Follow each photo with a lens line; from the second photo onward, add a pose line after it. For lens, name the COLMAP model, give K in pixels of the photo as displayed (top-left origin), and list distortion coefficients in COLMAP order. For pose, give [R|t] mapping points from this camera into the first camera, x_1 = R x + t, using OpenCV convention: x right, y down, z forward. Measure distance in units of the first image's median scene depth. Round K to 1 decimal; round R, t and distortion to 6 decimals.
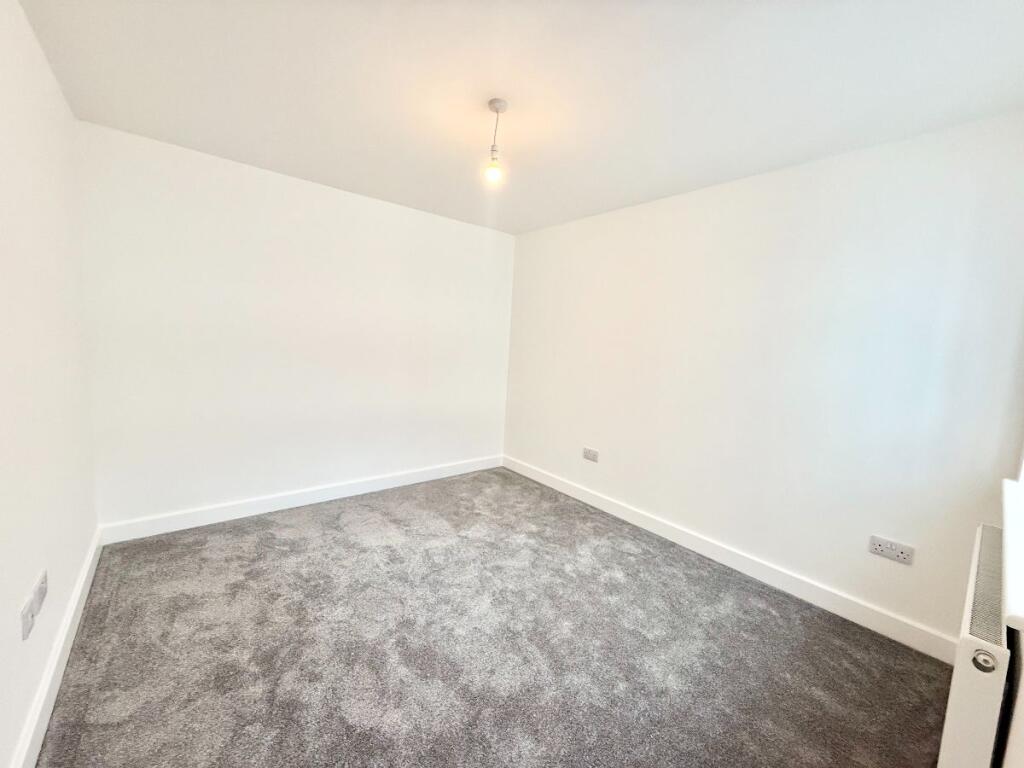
lens RADIAL K [[405.9, 0, 511.2], [0, 405.9, 380.7], [0, 0, 1]] dist [0.000499, 0.000154]
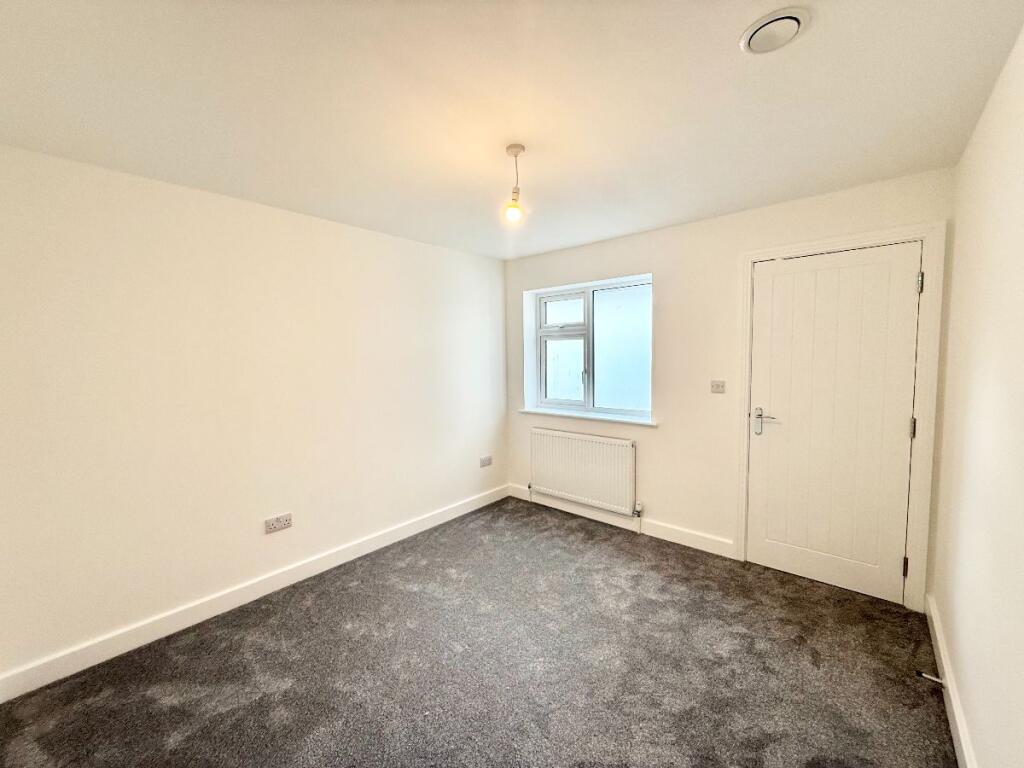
lens RADIAL K [[405.9, 0, 510.9], [0, 405.9, 384.2], [0, 0, 1]] dist [0.000499, 0.000154]
pose [[-0.175387, -0.108963, 0.978451, -0.856551], [0.110841, 0.985352, 0.129600, -0.172930], [-0.978240, 0.131182, -0.160740, 0.994165]]
